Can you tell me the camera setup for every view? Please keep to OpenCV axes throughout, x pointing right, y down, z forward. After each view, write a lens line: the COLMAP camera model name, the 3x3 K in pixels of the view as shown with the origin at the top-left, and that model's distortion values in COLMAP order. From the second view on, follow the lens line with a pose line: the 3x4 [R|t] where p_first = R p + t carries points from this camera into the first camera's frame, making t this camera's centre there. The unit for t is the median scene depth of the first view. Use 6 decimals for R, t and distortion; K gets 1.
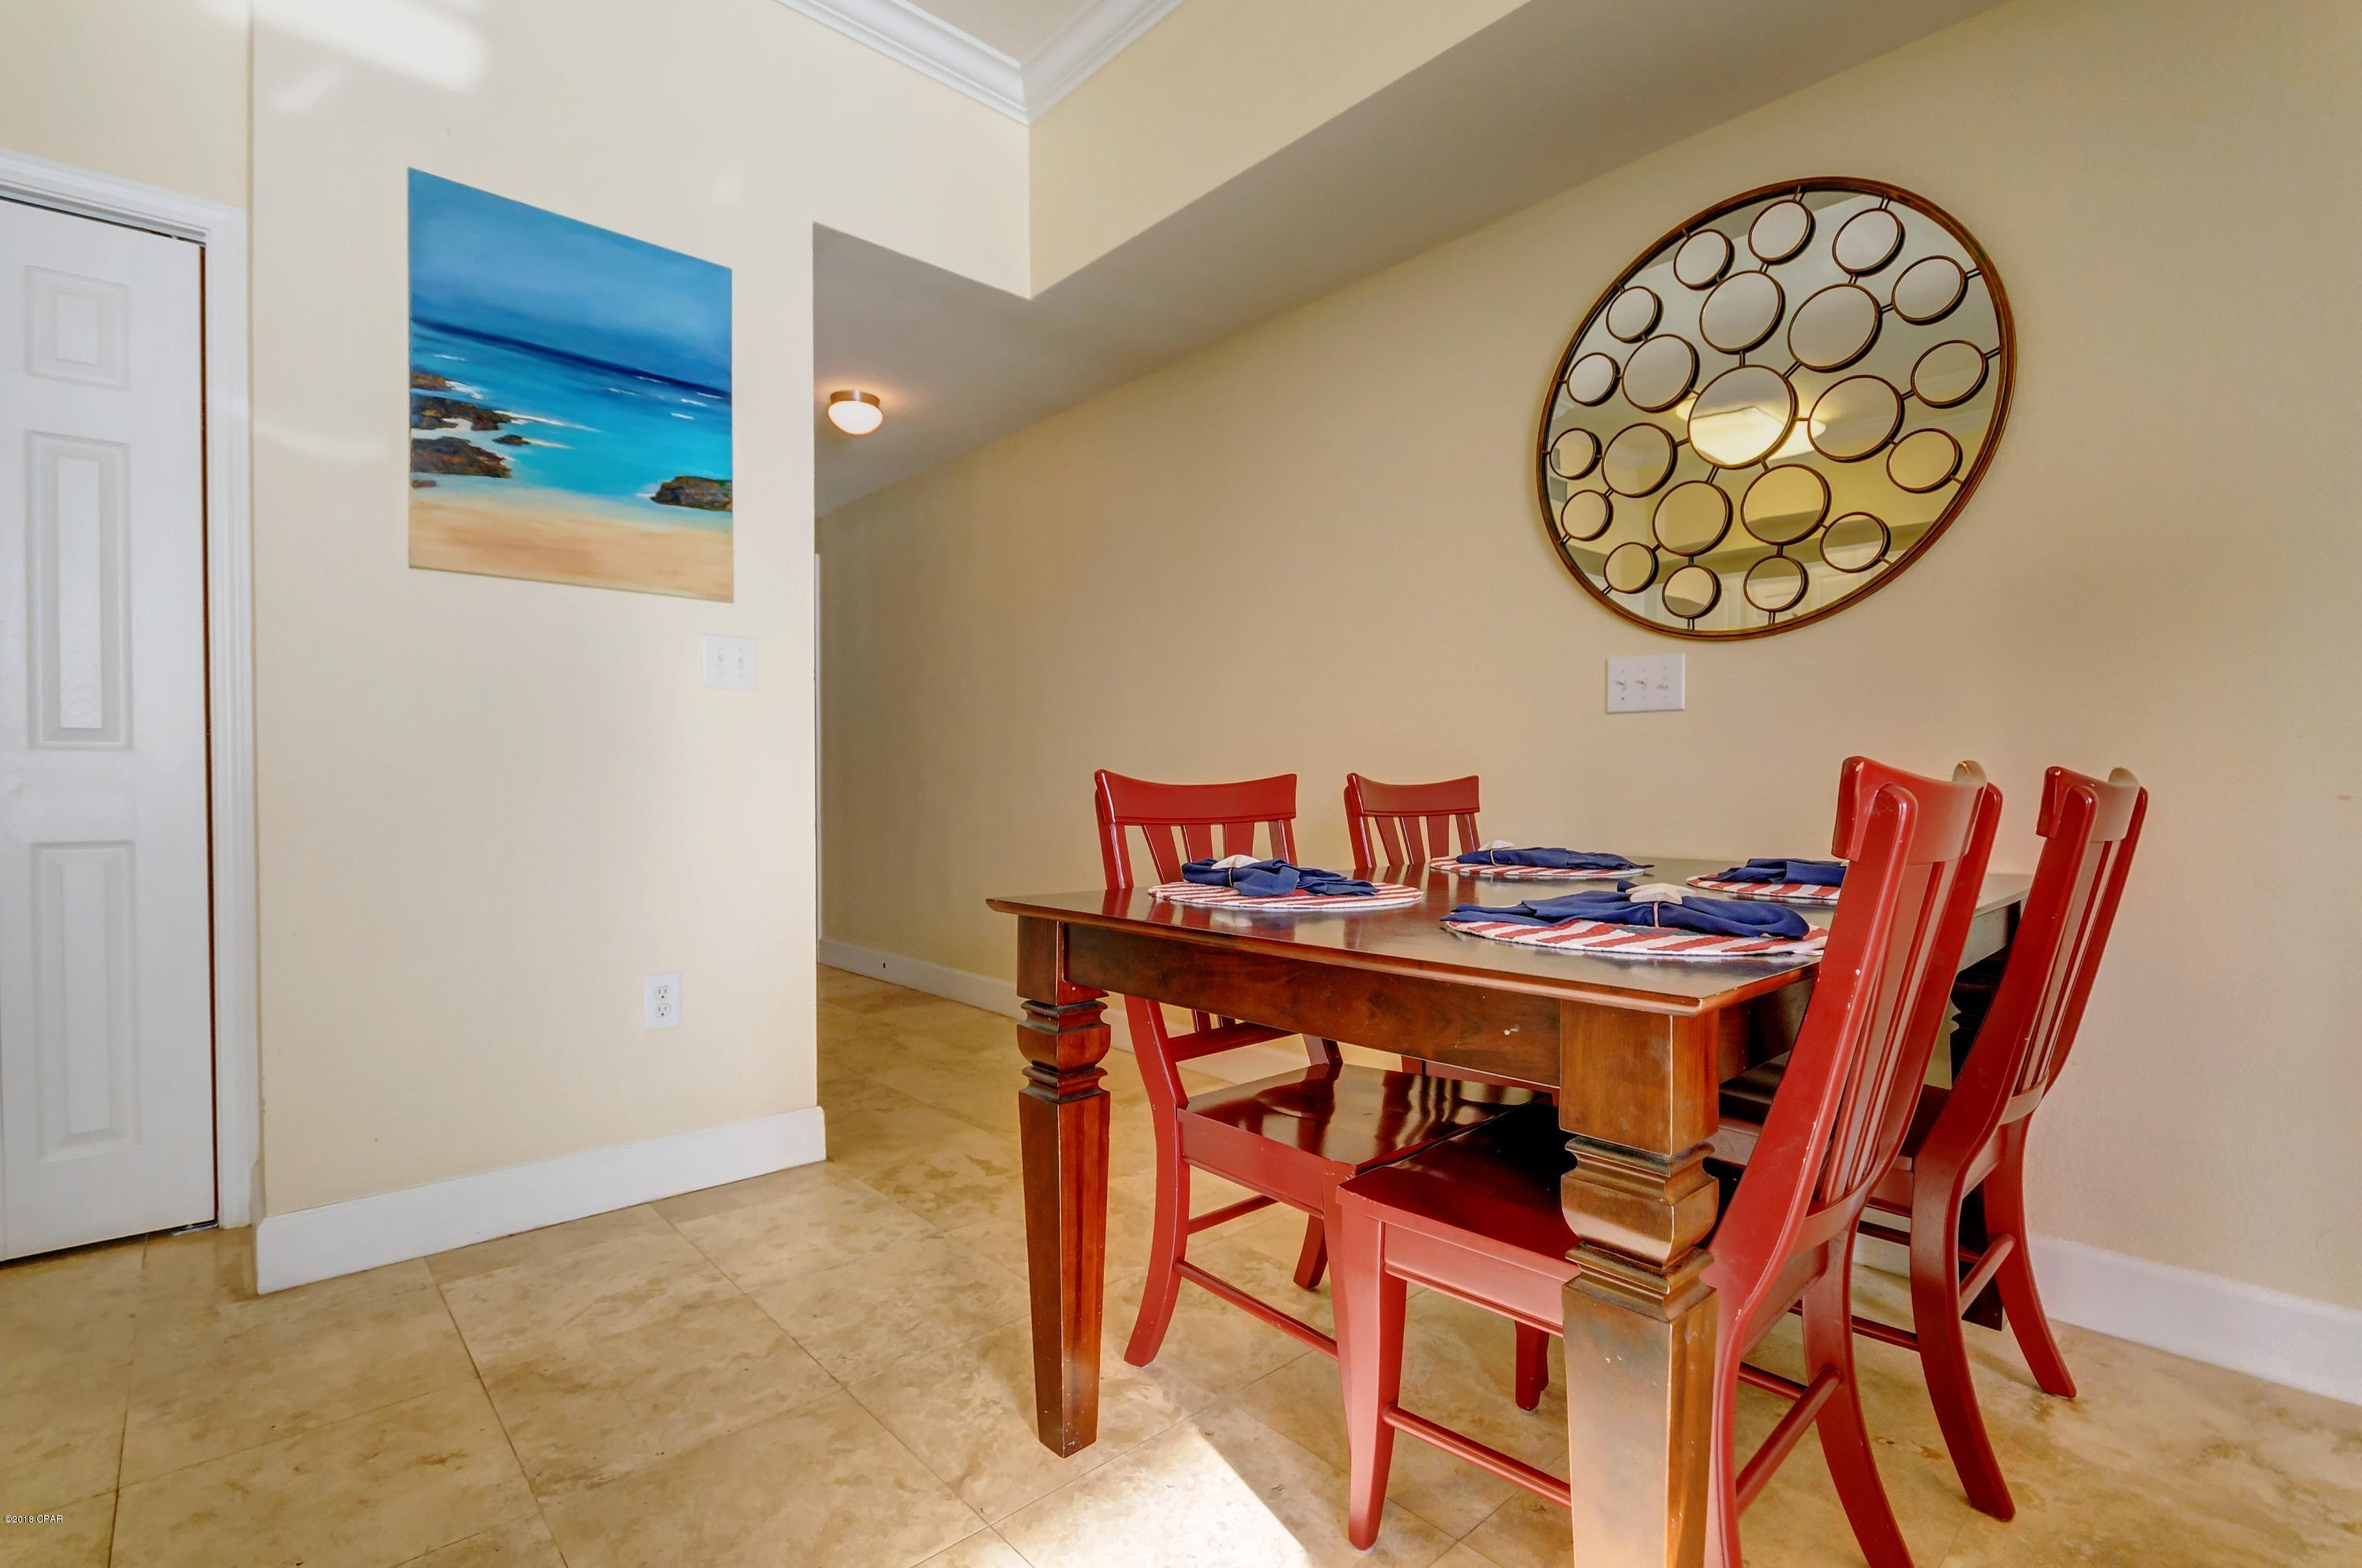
lens RADIAL K [[1100.9, 0, 1181.0], [0, 1100.9, 784.0], [0, 0, 1]] dist [-0.000635, -0.000173]
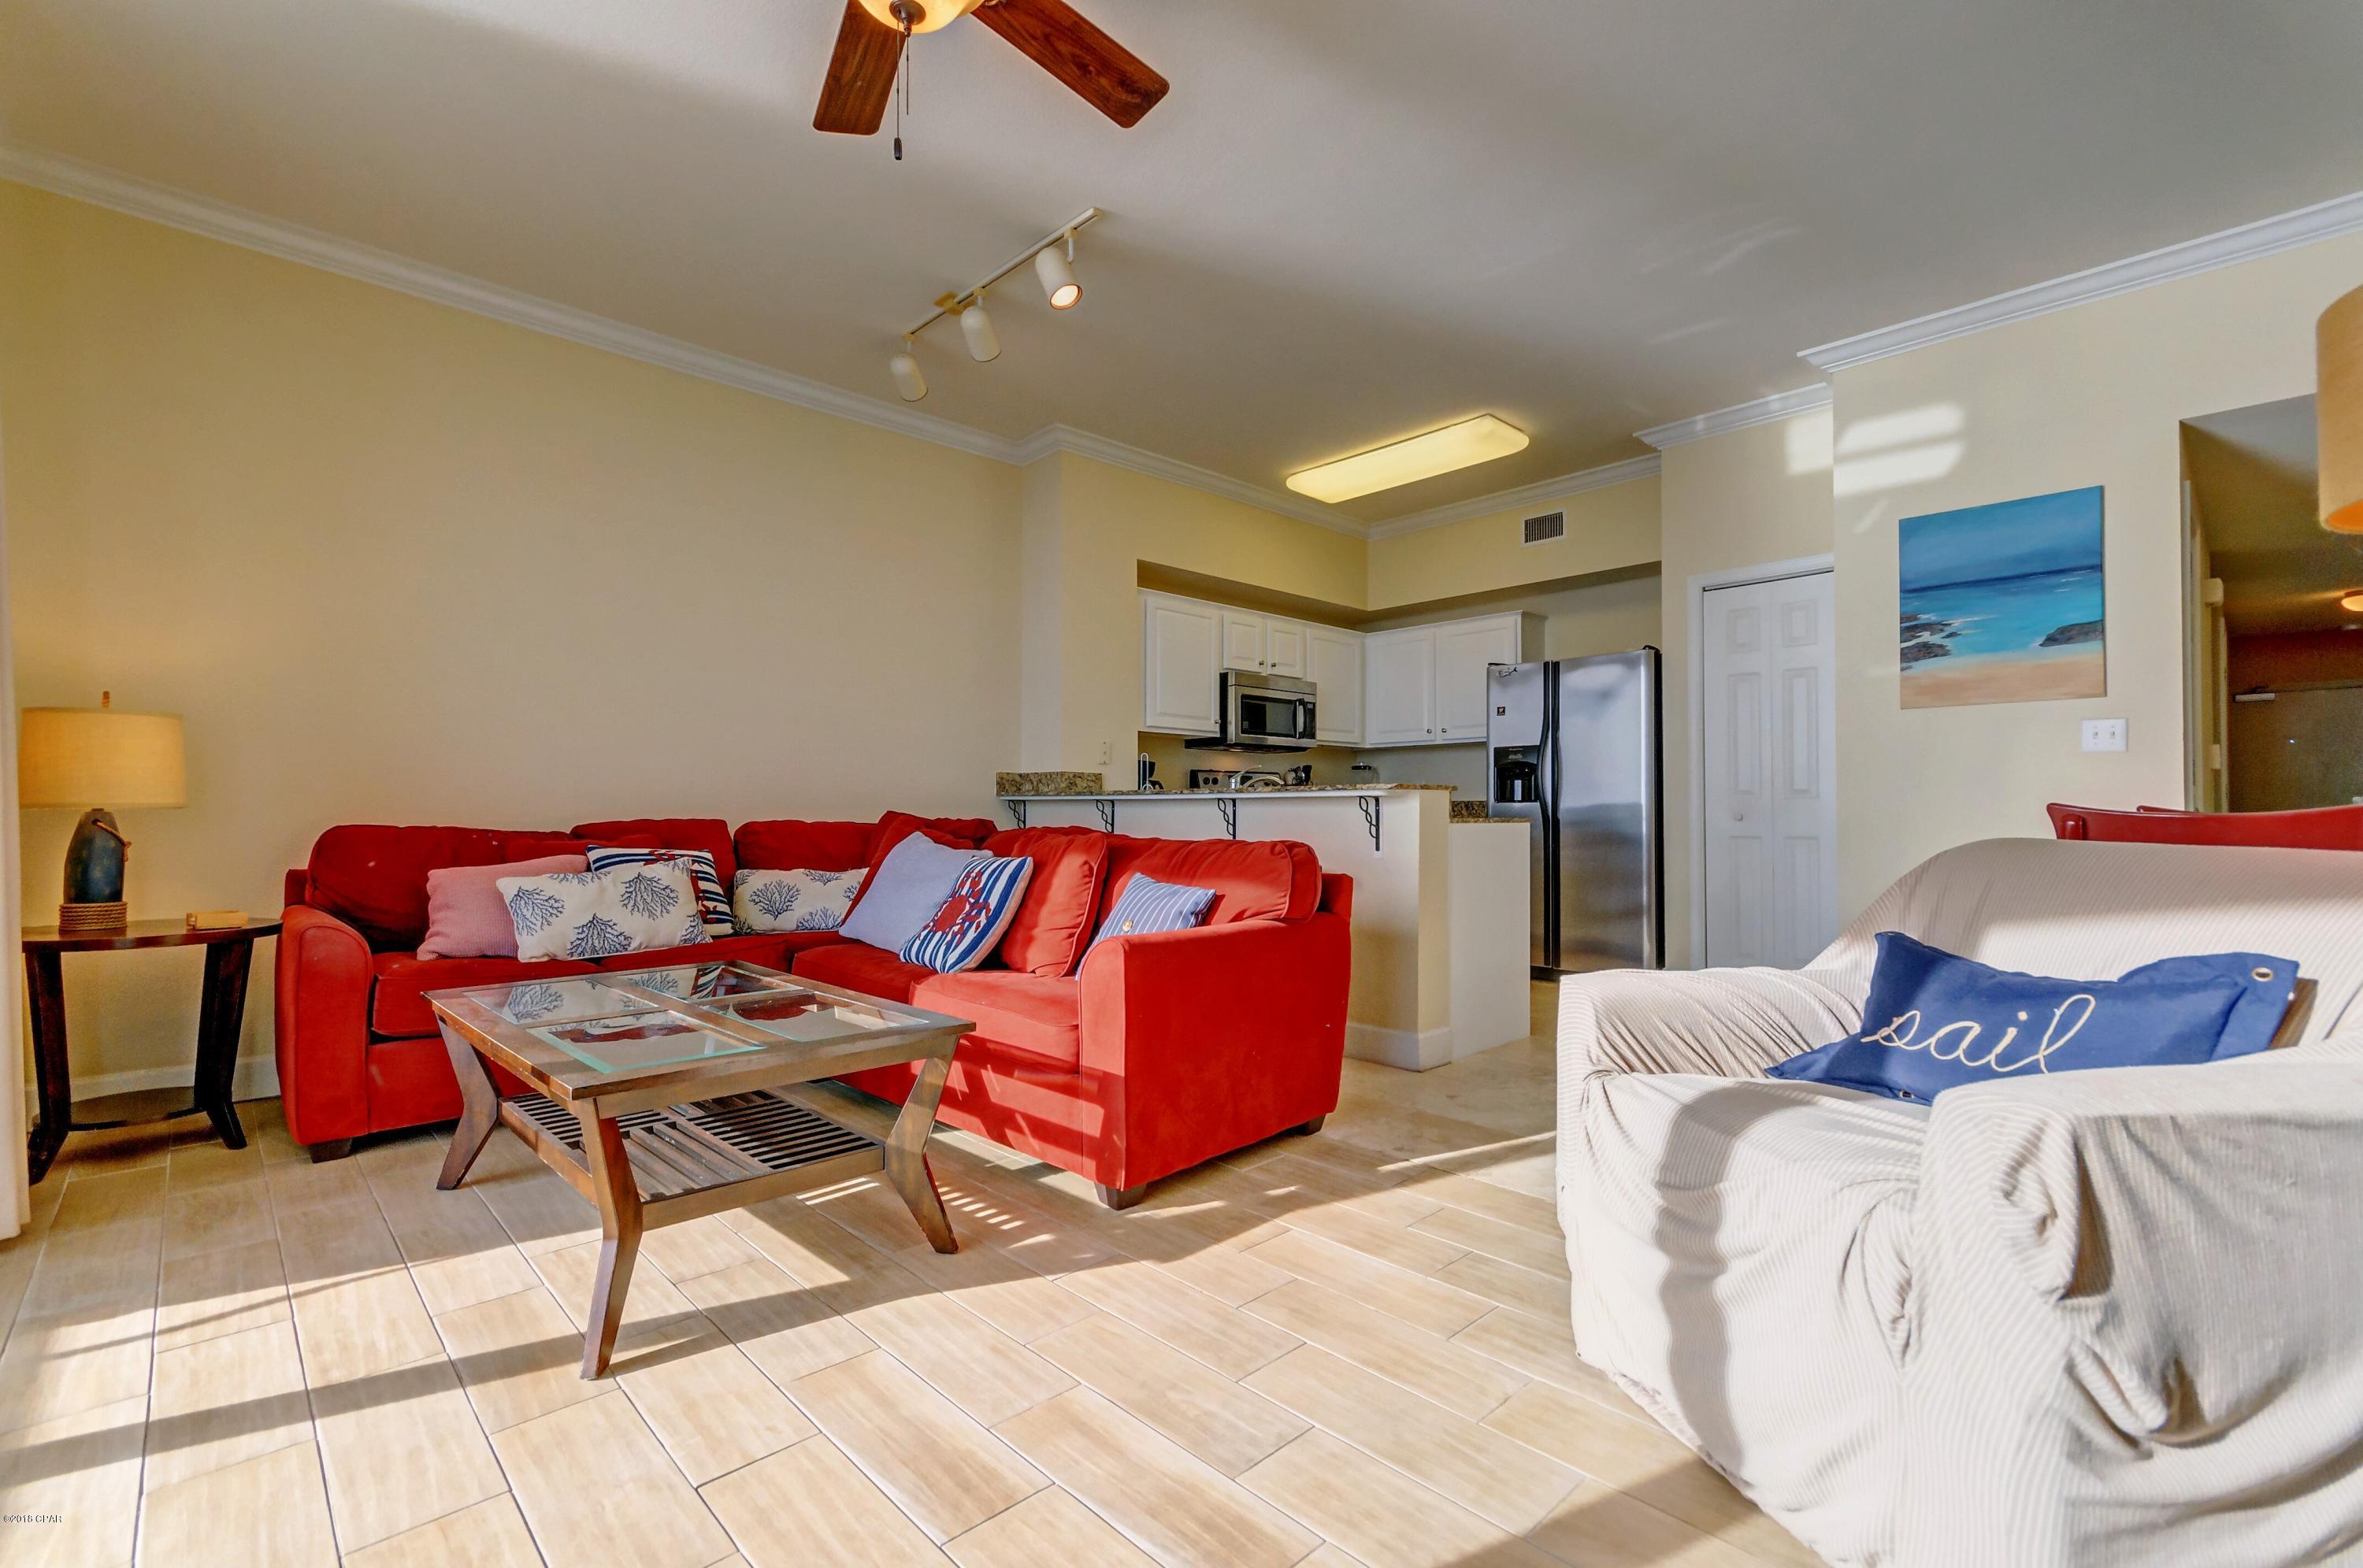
lens RADIAL K [[1028.6, 0, 1178.0], [0, 1028.6, 800.8], [0, 0, 1]] dist [0.000738, 0.000278]
pose [[0.025793, -0.008795, -0.999629, 1.093829], [-0.006031, 0.999942, -0.008954, 0.002857], [0.999649, 0.006260, 0.025739, -0.379547]]
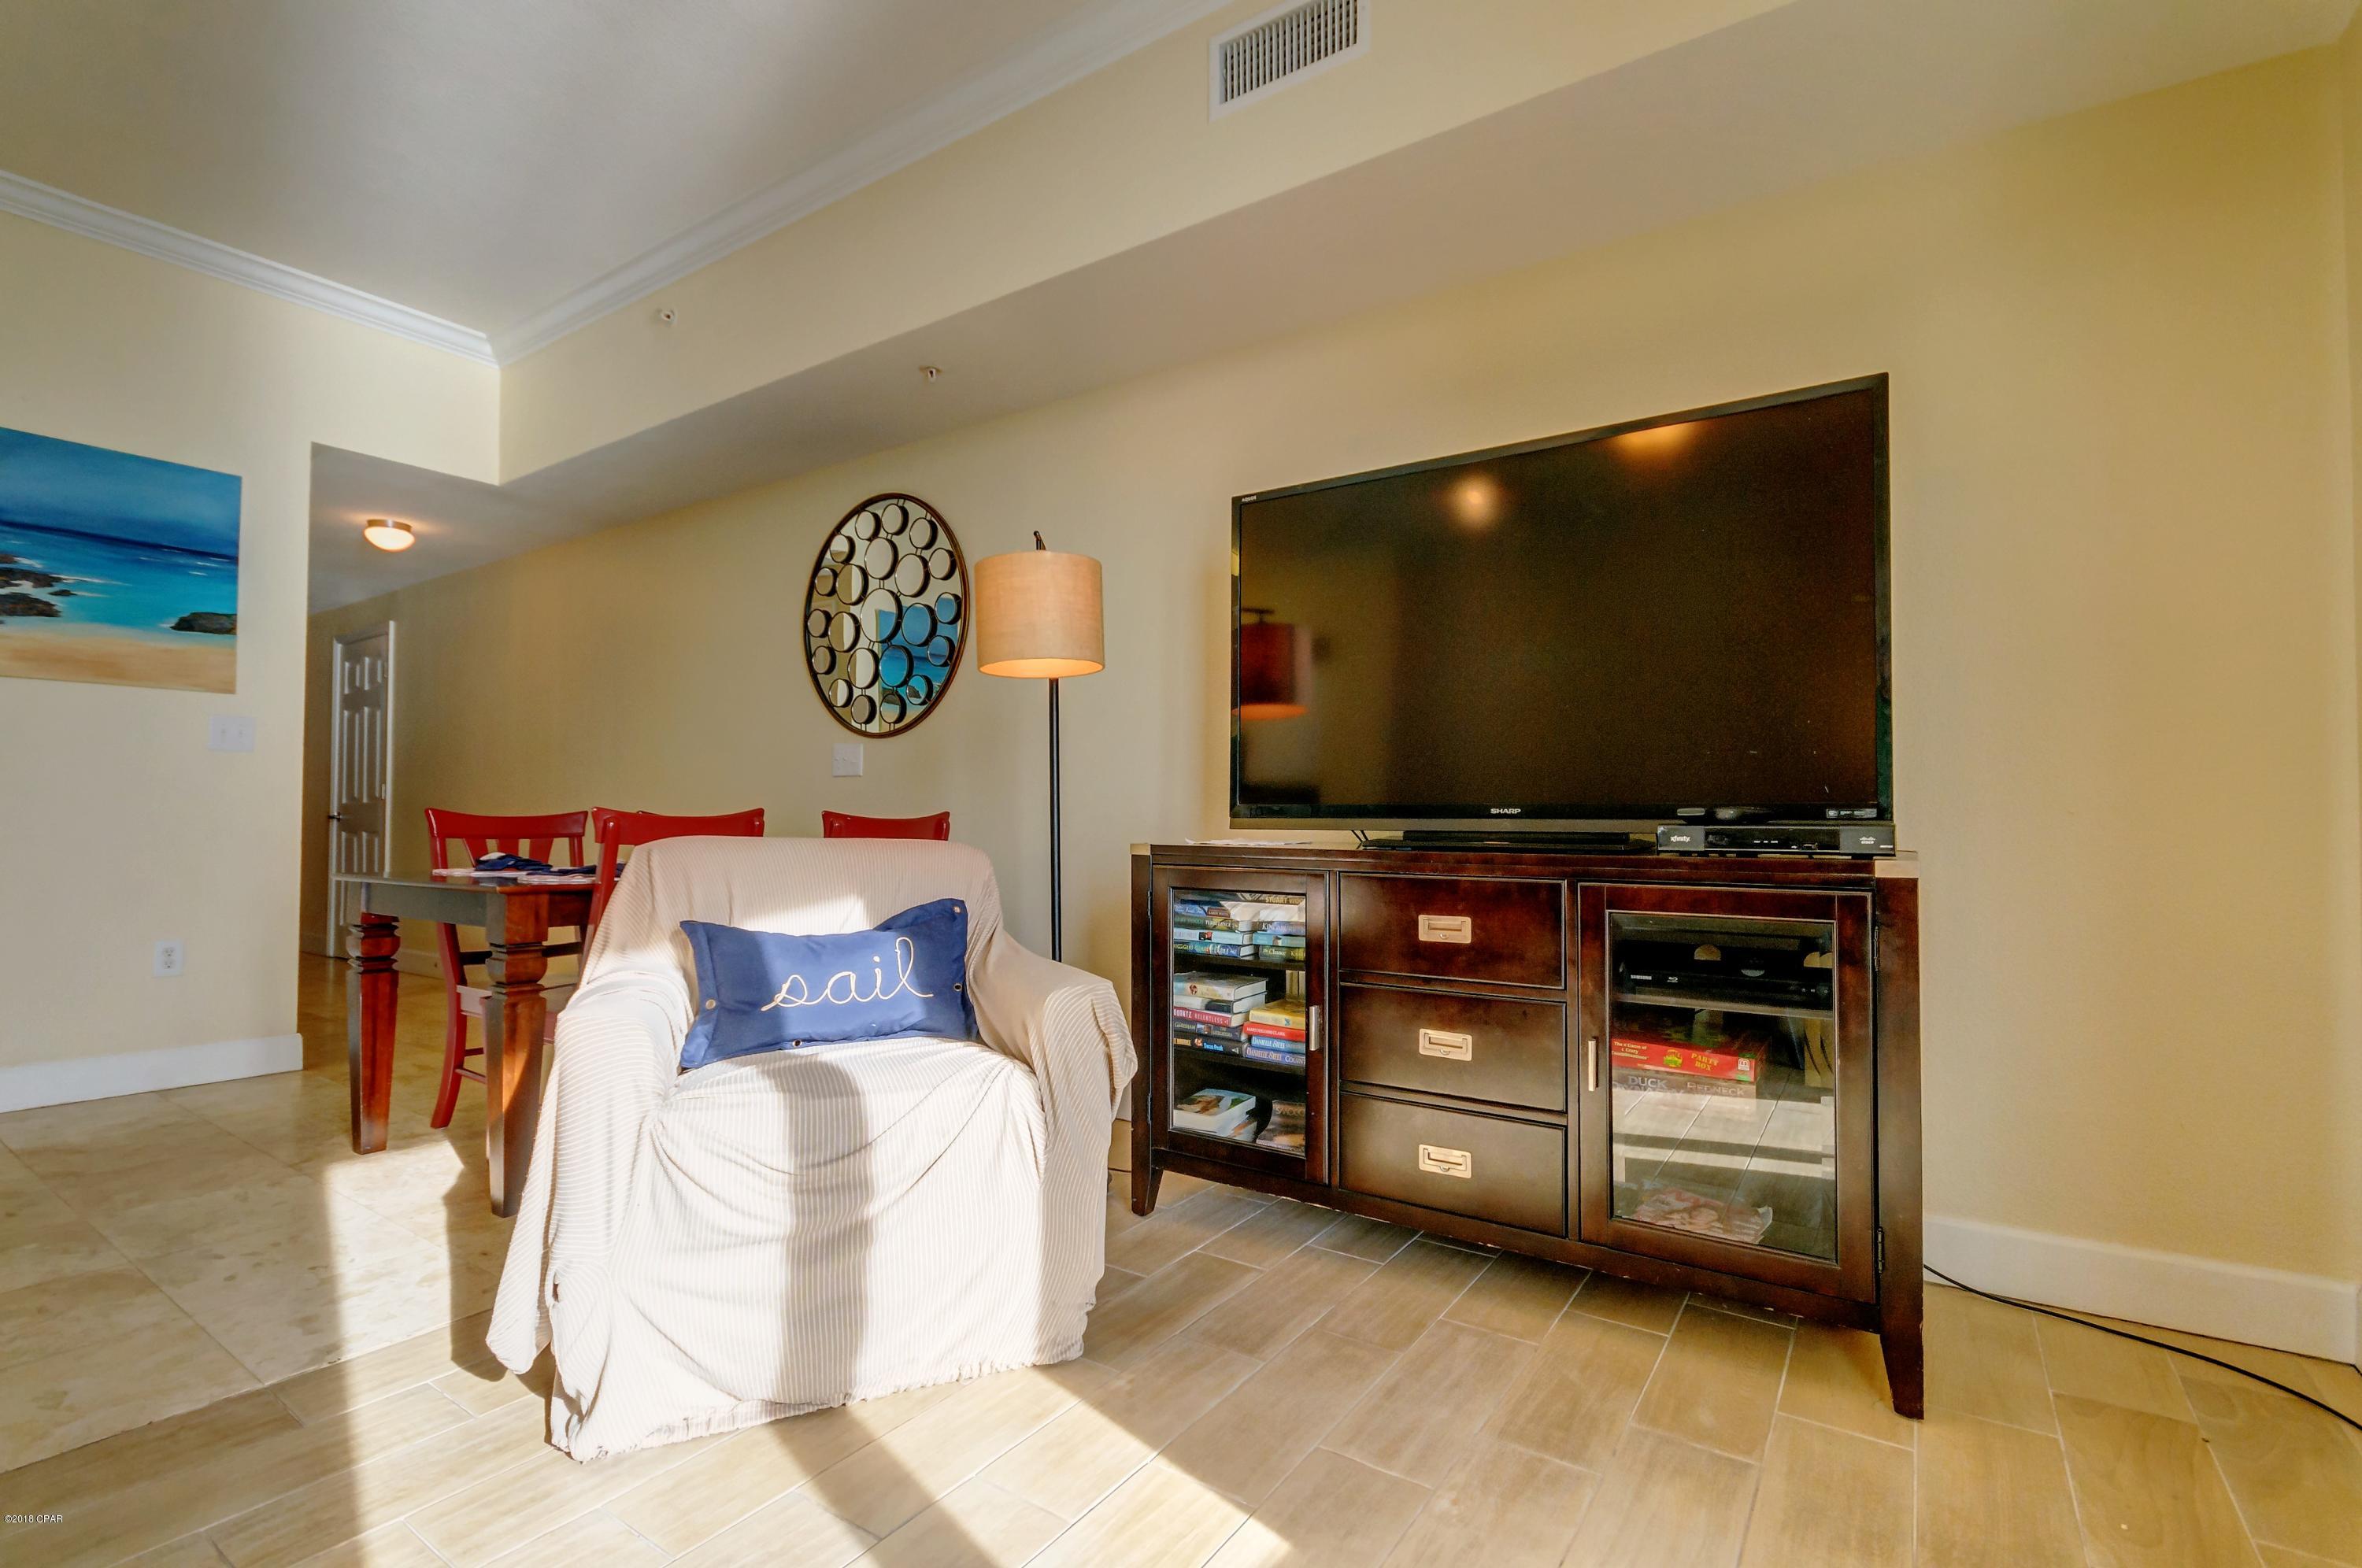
lens RADIAL K [[1085.6, 0, 1175.2], [0, 1085.6, 787.1], [0, 0, 1]] dist [-0.001654, -0.006177]
pose [[0.972821, 0.014018, 0.231132, 0.550843], [-0.006269, 0.999395, -0.034225, 0.006175], [-0.231472, 0.031845, 0.972320, -0.800797]]
